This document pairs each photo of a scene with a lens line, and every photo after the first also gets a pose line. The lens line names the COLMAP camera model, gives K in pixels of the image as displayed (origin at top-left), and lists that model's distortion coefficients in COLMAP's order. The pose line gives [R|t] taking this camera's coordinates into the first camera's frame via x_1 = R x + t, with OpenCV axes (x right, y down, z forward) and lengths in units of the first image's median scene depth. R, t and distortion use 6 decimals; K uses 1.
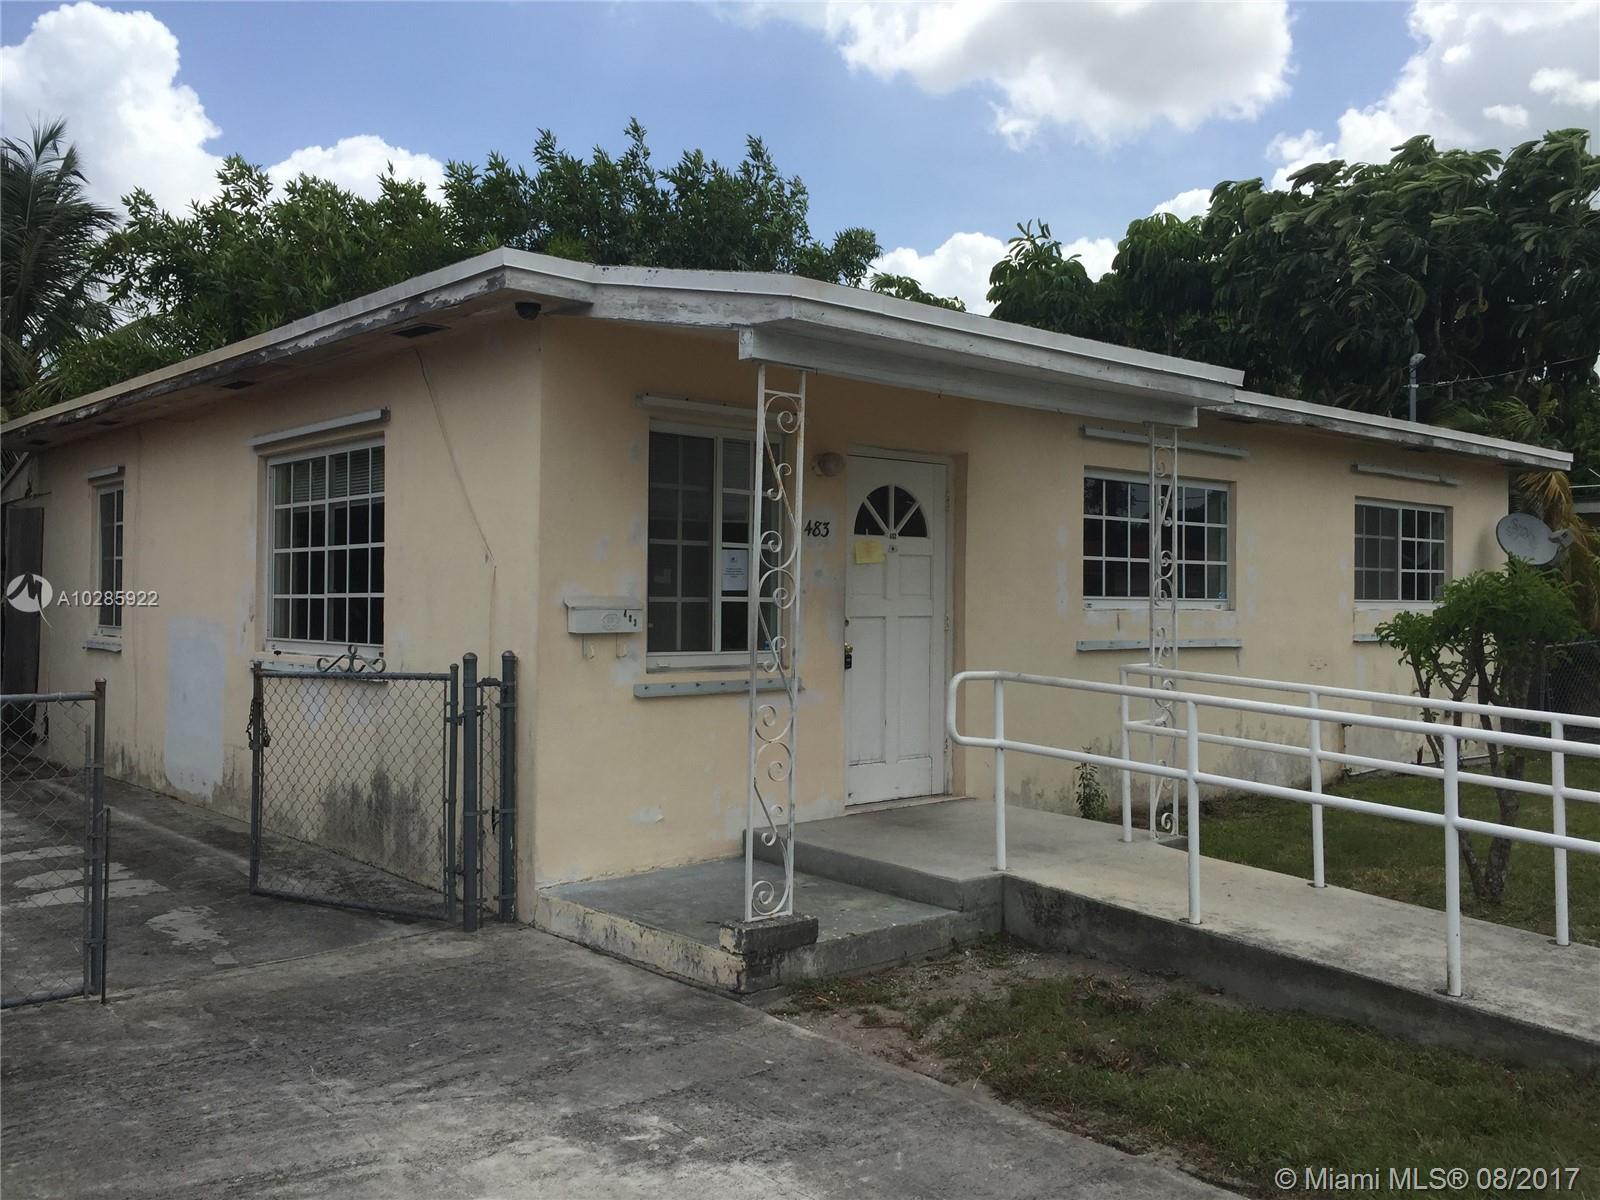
lens RADIAL K [[1379.9, 0, 822.6], [0, 1379.9, 575.0], [0, 0, 1]] dist [0.063337, -0.078470]
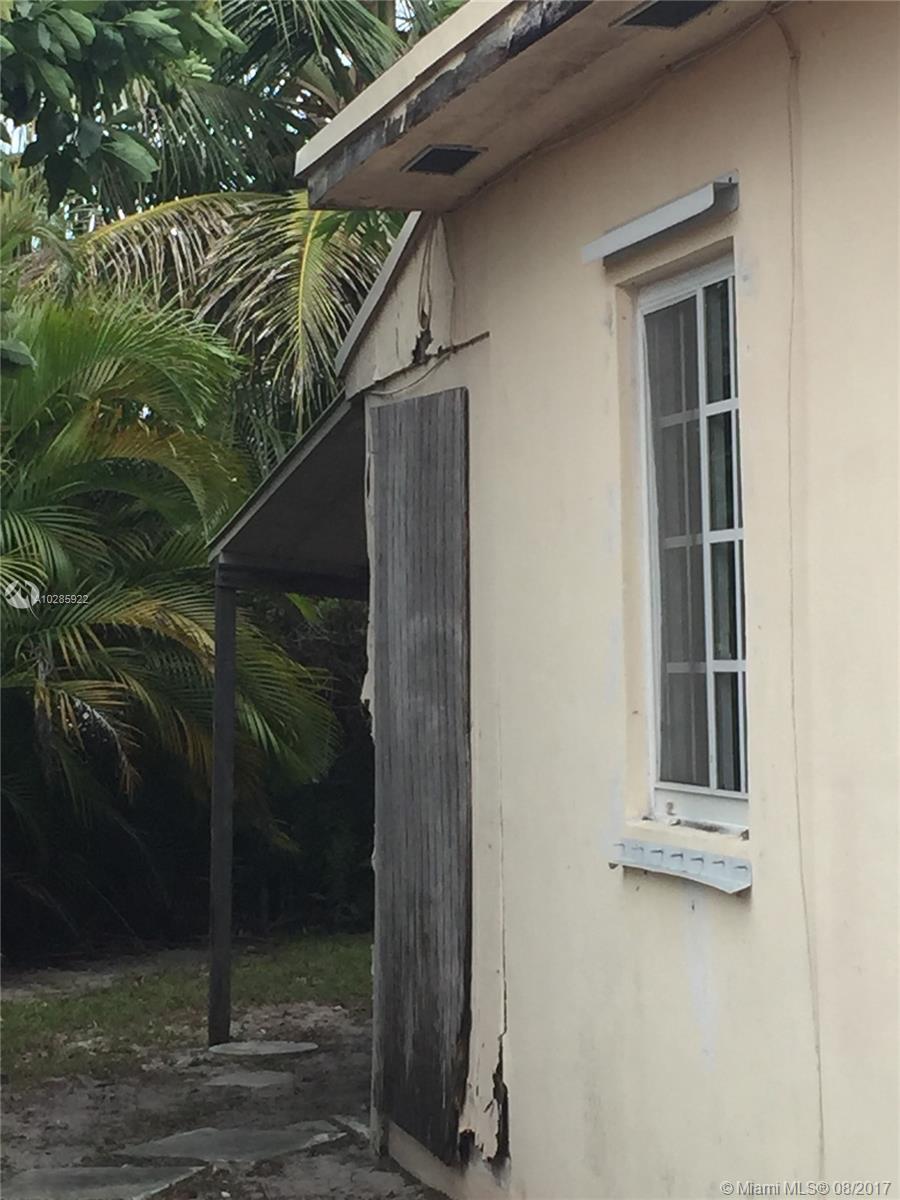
lens RADIAL K [[3283.7, 0, 450.0], [0, 3283.7, 600.0], [0, 0, 1]] dist [0.066935, 0.516889]
pose [[0.871750, -0.033013, -0.488837, -0.382388], [0.036114, 0.999343, -0.003085, 0.000022], [0.488618, -0.014964, 0.872369, 0.671394]]
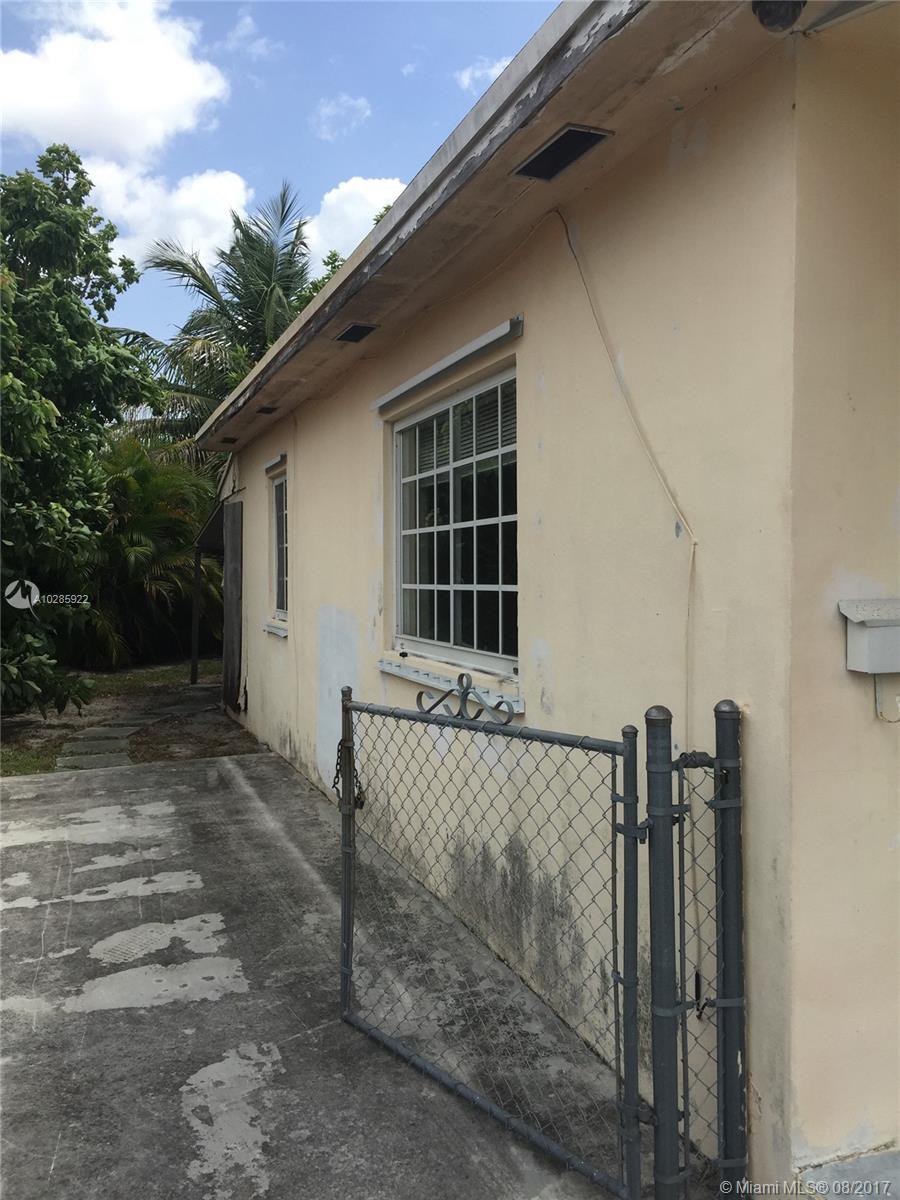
lens RADIAL K [[1046.8, 0, 450.0], [0, 1046.8, 600.0], [0, 0, 1]] dist [0.072938, -0.104408]
pose [[0.923368, 0.000156, -0.383917, -0.149978], [0.016821, 0.999023, 0.040862, -0.002212], [0.383548, -0.044188, 0.922463, 0.517720]]
